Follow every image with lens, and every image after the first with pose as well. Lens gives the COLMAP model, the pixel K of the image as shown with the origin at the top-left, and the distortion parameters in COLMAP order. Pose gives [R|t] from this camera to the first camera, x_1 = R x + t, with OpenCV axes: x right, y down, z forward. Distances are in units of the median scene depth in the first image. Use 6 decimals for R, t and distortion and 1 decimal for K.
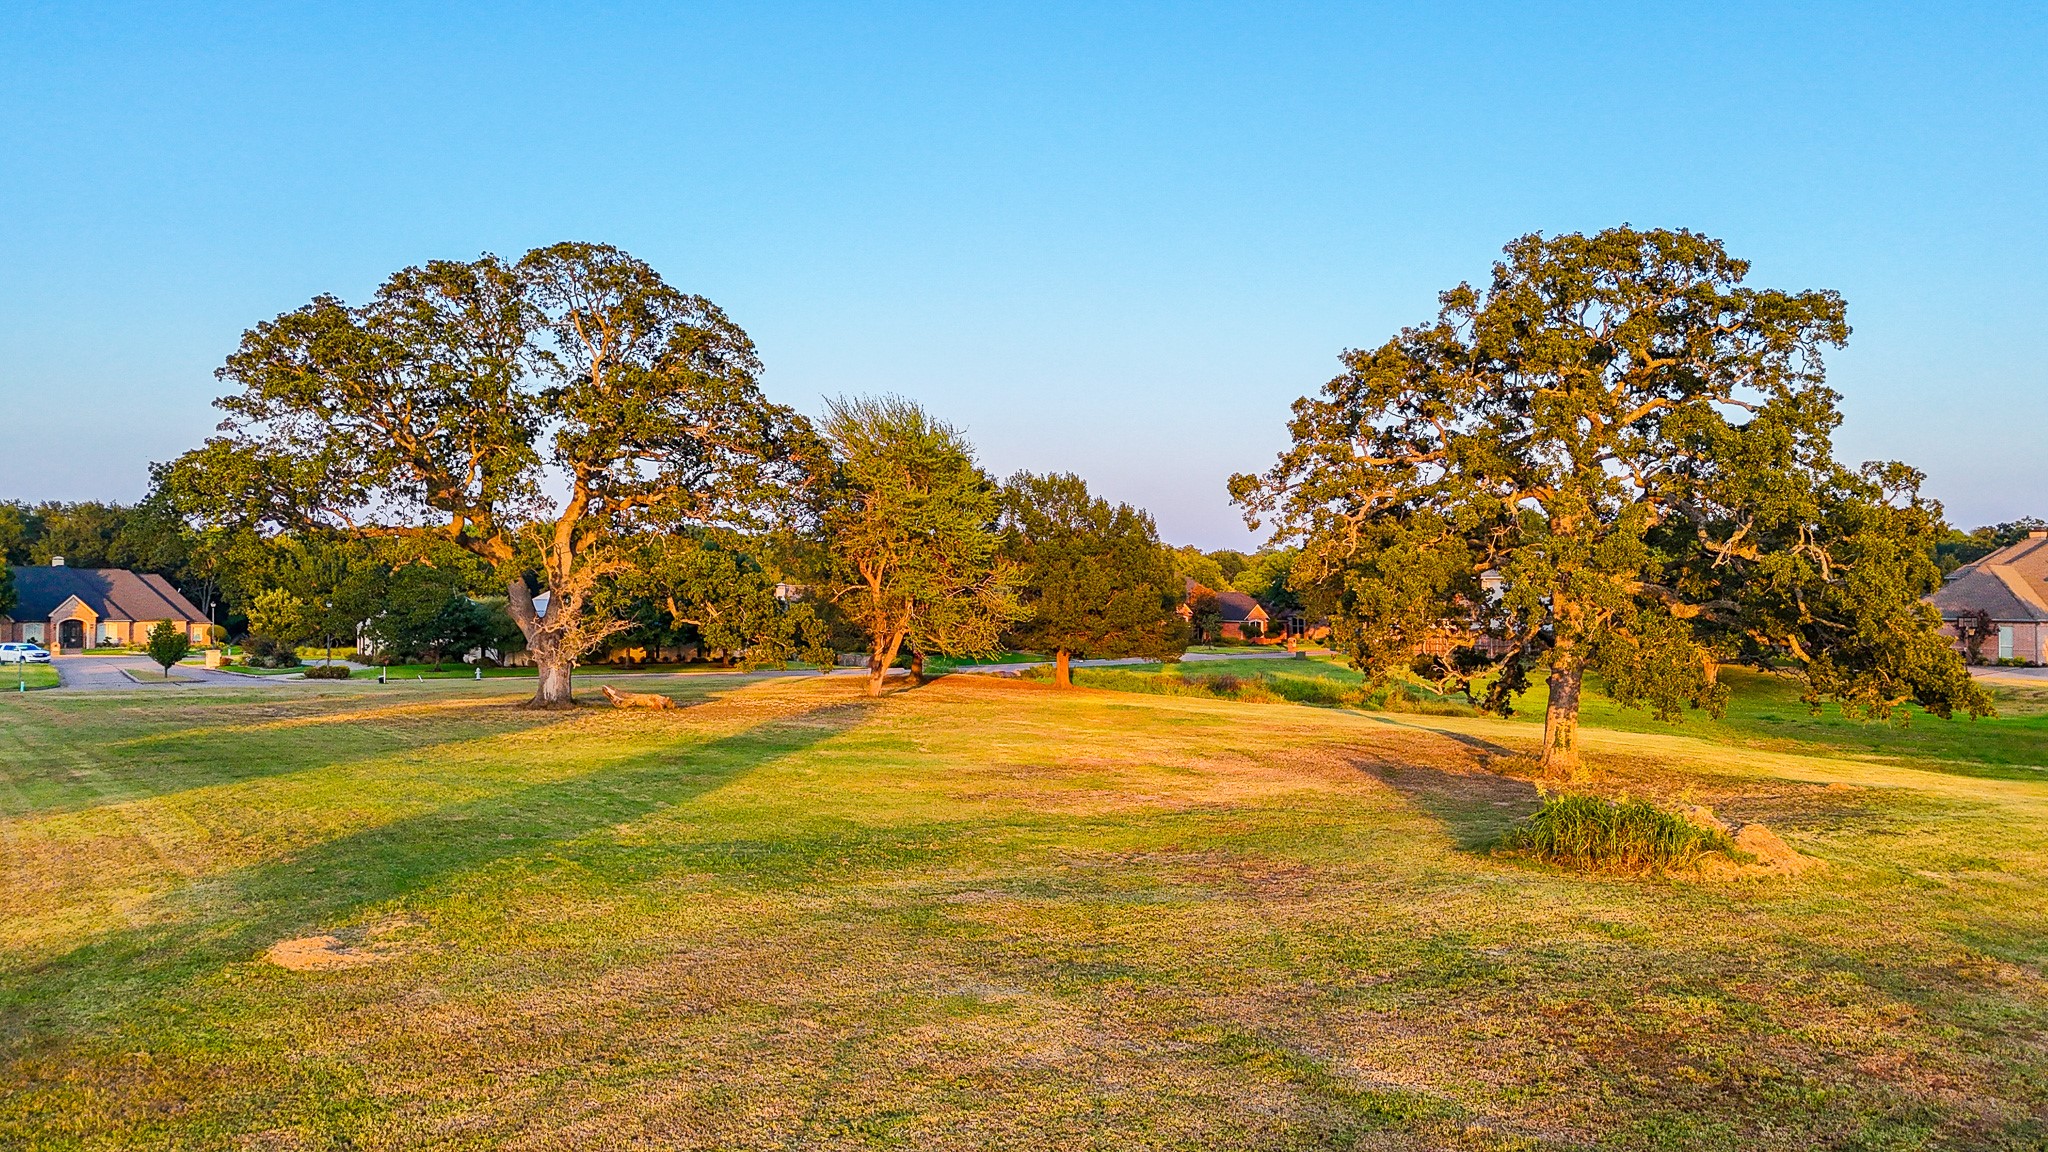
lens RADIAL K [[1499.6, 0, 1024.0], [0, 1499.6, 576.0], [0, 0, 1]] dist [0.074175, -0.069494]
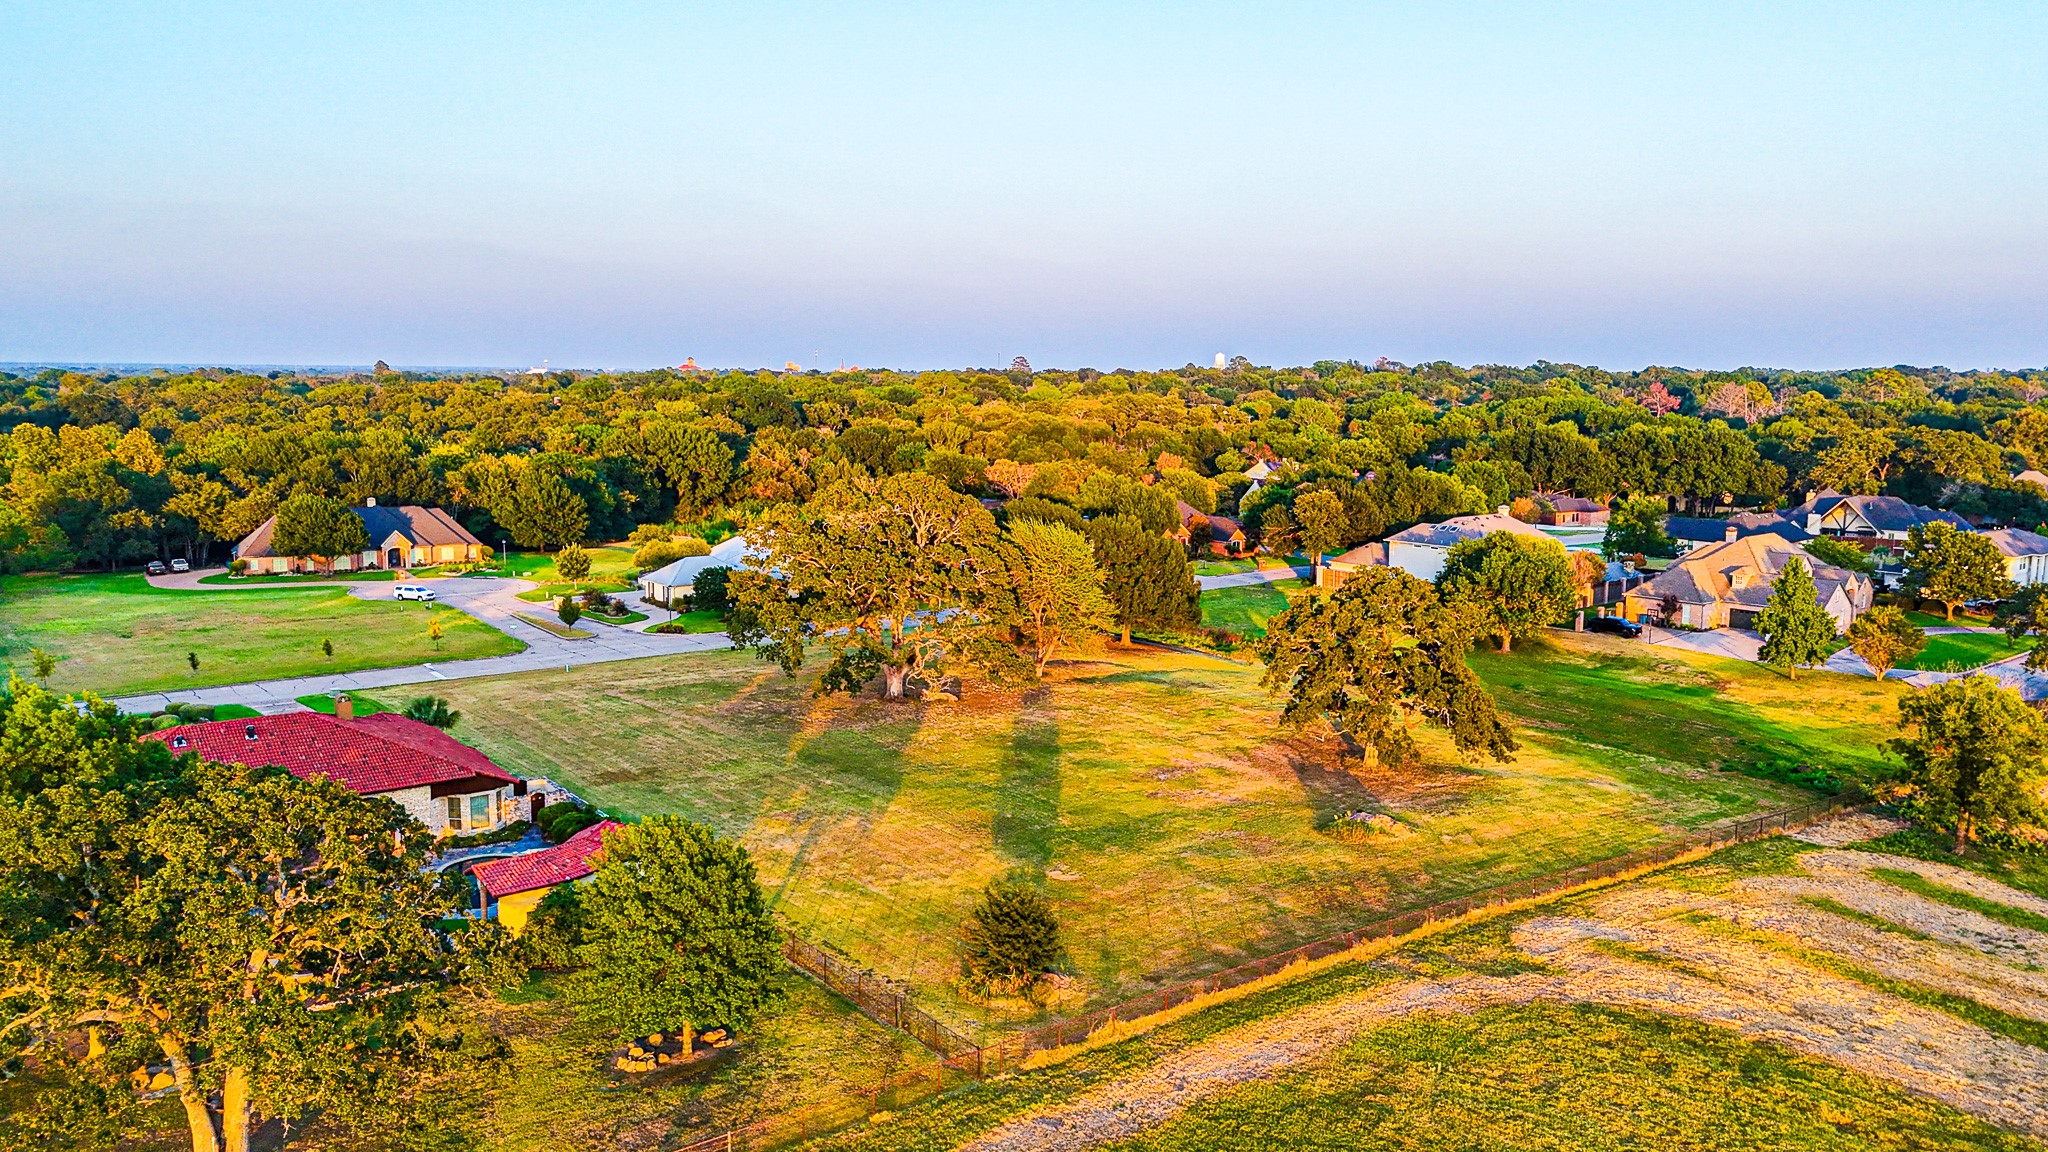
lens RADIAL K [[1499.6, 0, 1024.0], [0, 1499.6, 576.0], [0, 0, 1]] dist [0.074175, -0.069494]
pose [[0.999757, -0.002172, 0.021933, -0.076664], [-0.001131, 0.988766, 0.149470, -0.154940], [-0.022011, -0.149458, 0.988523, -0.392673]]
